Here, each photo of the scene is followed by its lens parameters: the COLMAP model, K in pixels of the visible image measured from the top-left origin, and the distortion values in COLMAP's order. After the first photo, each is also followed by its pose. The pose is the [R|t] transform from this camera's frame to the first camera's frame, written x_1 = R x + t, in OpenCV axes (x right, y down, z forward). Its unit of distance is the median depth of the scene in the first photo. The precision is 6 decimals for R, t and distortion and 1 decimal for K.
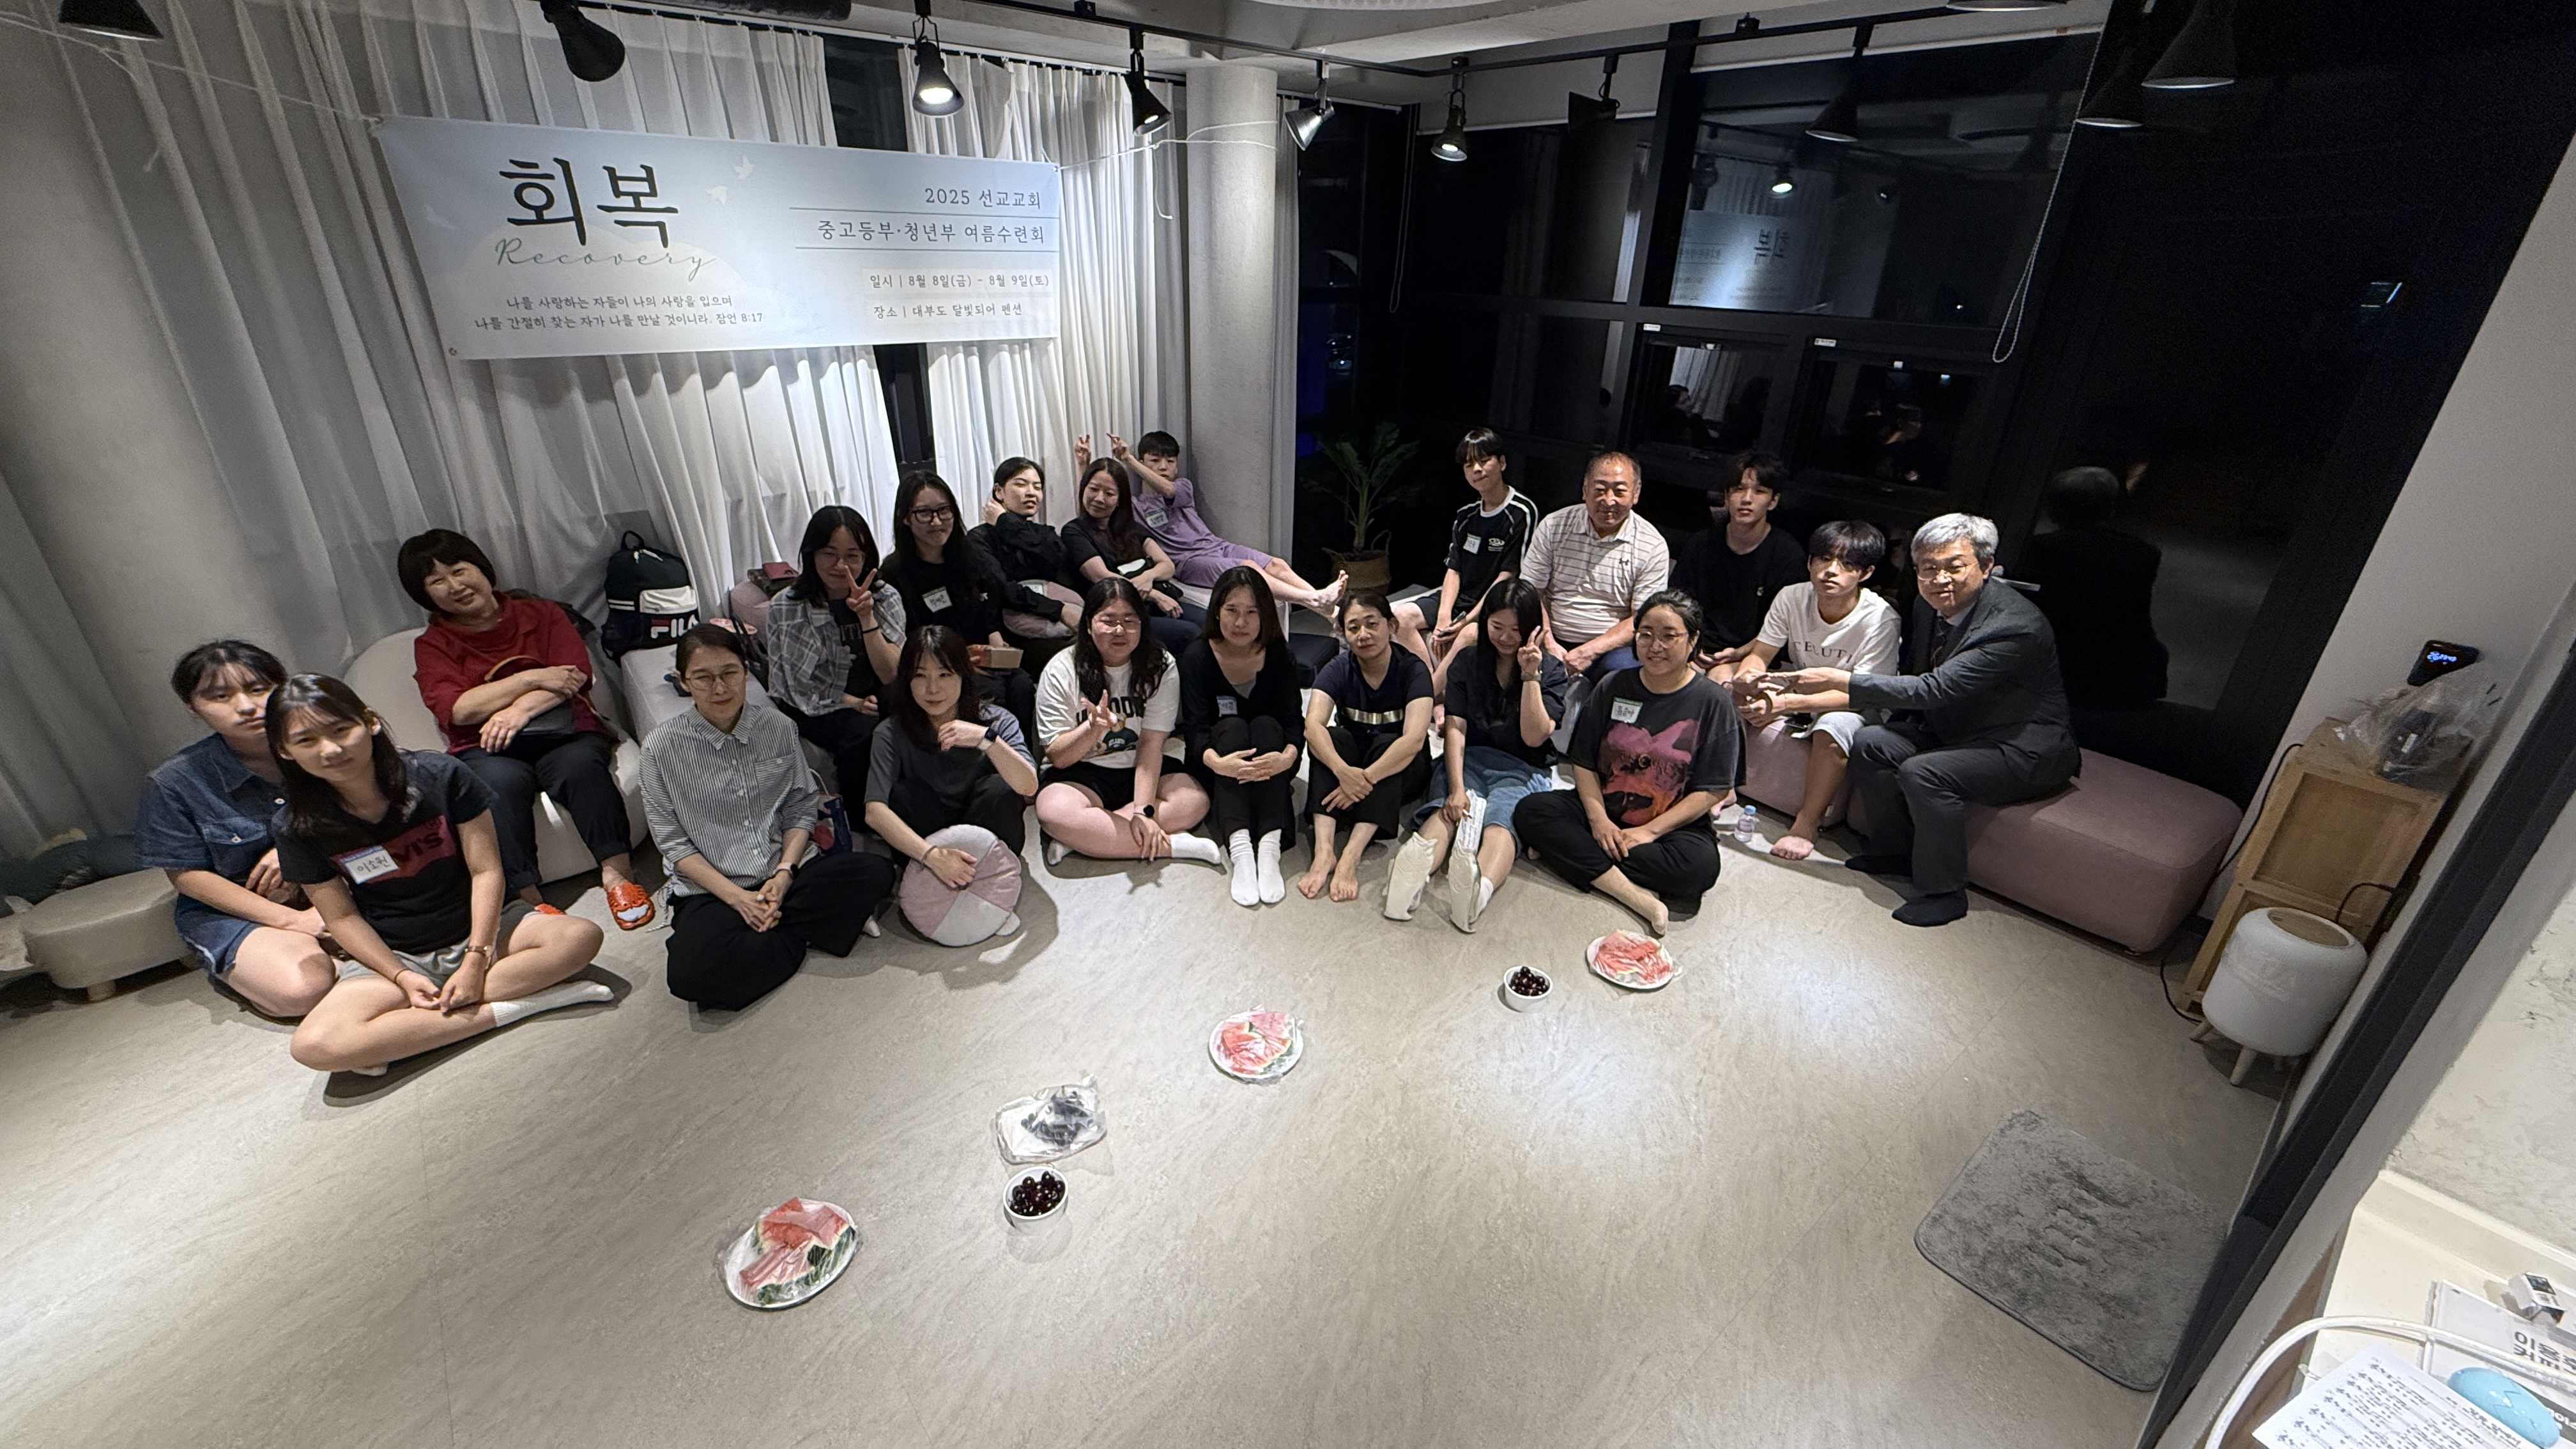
lens RADIAL K [[1027.7, 0, 1299.4], [0, 1027.7, 716.2], [0, 0, 1]] dist [-0.001489, -0.000647]
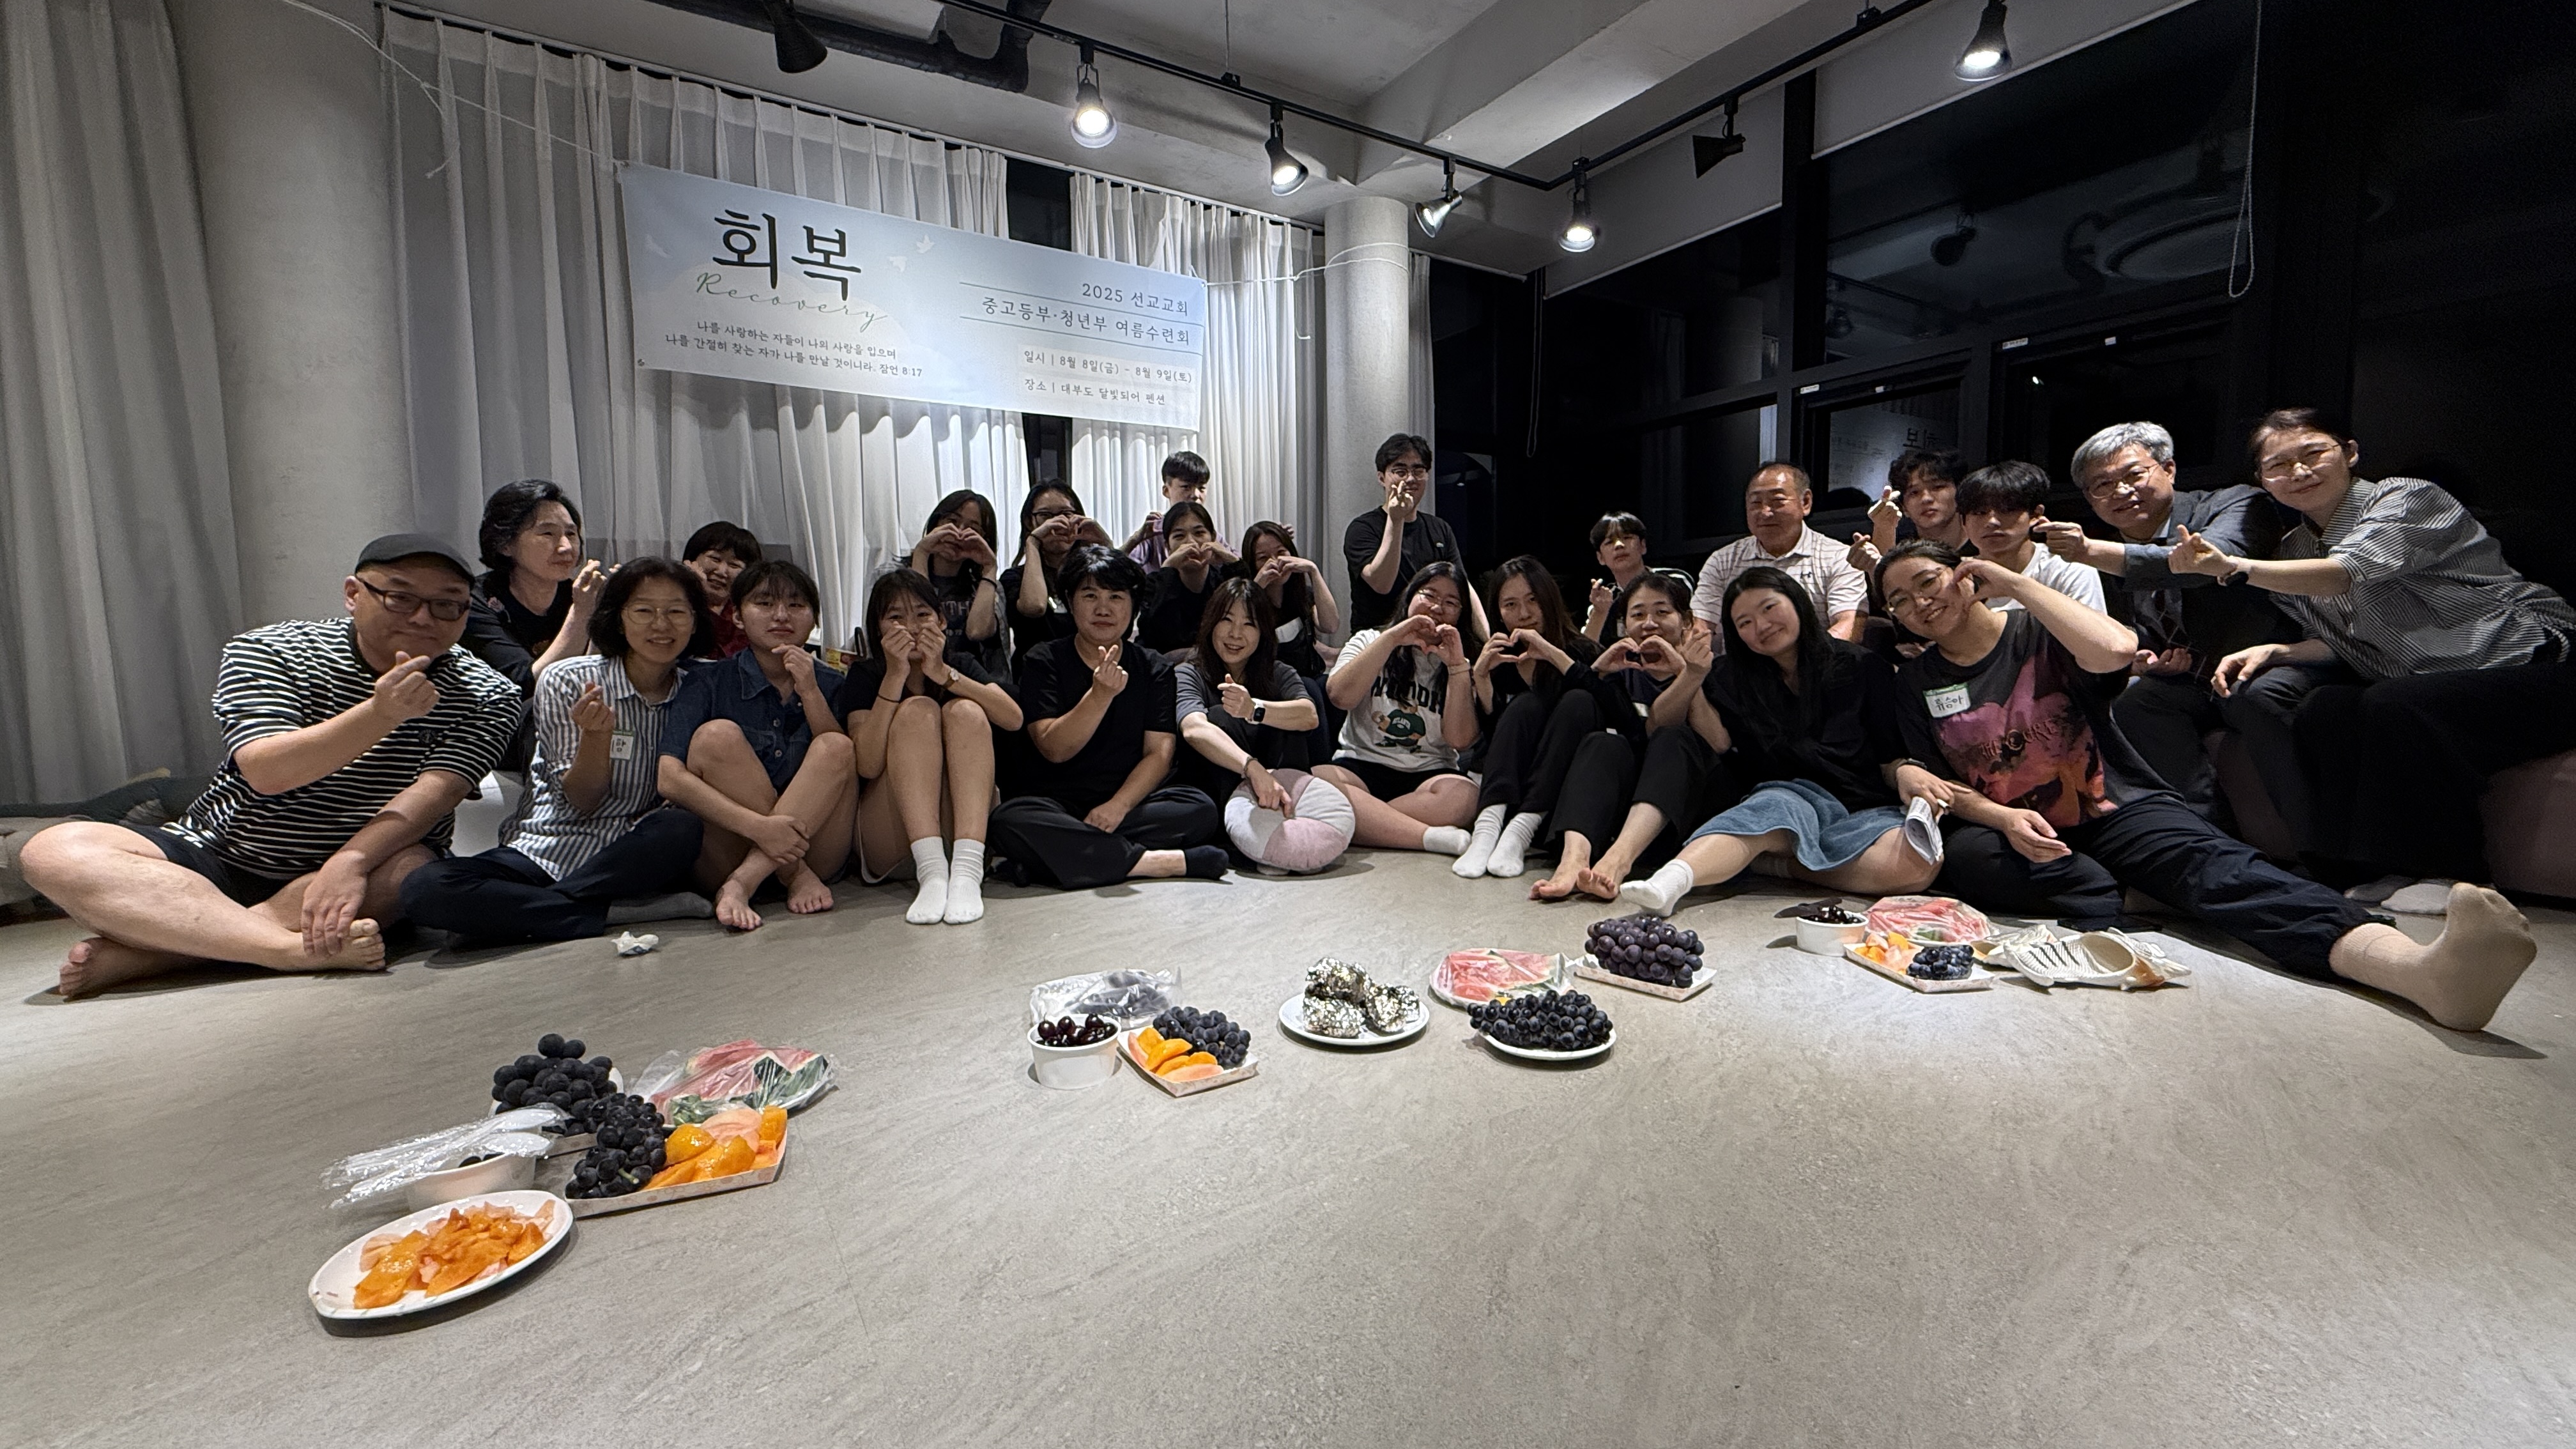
lens RADIAL K [[1027.7, 0, 1298.9], [0, 1027.7, 748.9], [0, 0, 1]] dist [-0.001489, -0.000647]
pose [[0.989662, -0.035009, -0.139083, -0.005264], [-0.016295, 0.936025, -0.351555, 0.335067], [0.142493, 0.350187, 0.925778, 0.207402]]
